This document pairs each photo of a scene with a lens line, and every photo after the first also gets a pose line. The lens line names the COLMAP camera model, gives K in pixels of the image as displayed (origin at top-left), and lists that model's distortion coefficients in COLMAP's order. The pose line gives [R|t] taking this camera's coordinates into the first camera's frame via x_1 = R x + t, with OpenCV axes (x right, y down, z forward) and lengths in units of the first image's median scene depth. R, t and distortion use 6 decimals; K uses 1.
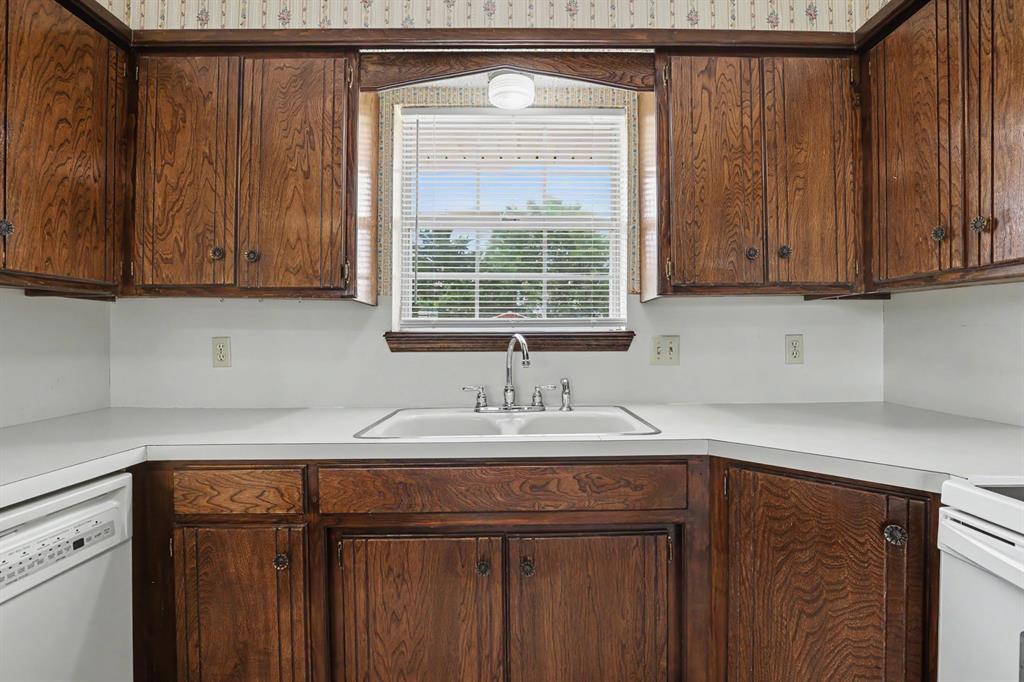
lens RADIAL K [[495.7, 0, 512.2], [0, 495.7, 339.8], [0, 0, 1]] dist [-0.004500, -0.000248]
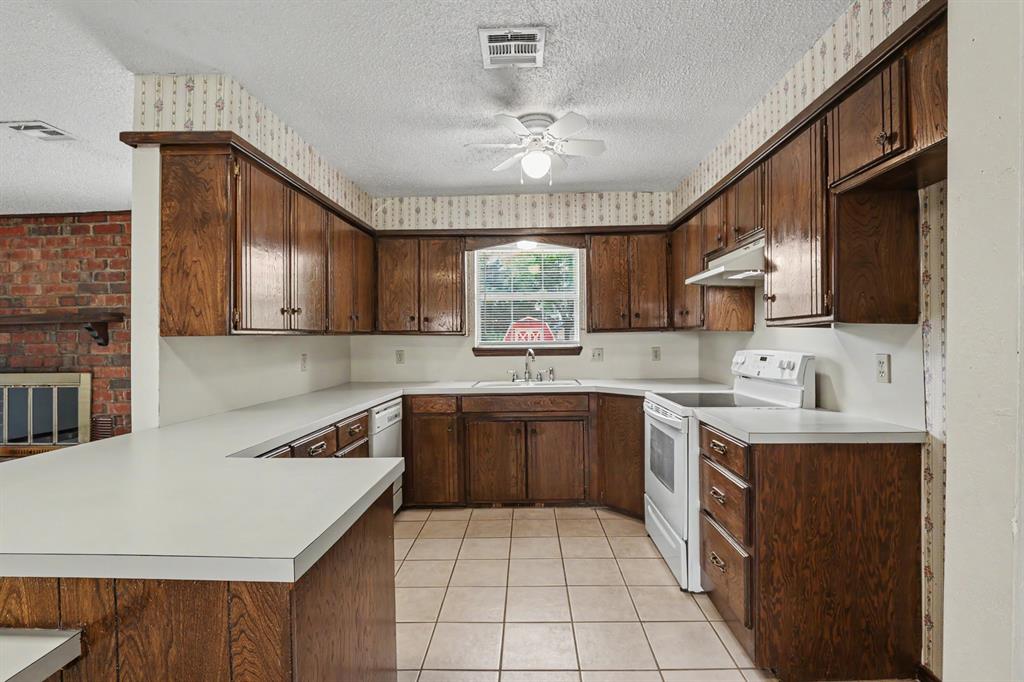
lens RADIAL K [[495.7, 0, 513.4], [0, 495.7, 340.3], [0, 0, 1]] dist [-0.004500, -0.000248]
pose [[0.999174, -0.008939, -0.039634, 0.026234], [0.008961, 0.999960, 0.000383, -0.058249], [0.039629, -0.000738, 0.999214, -1.499016]]
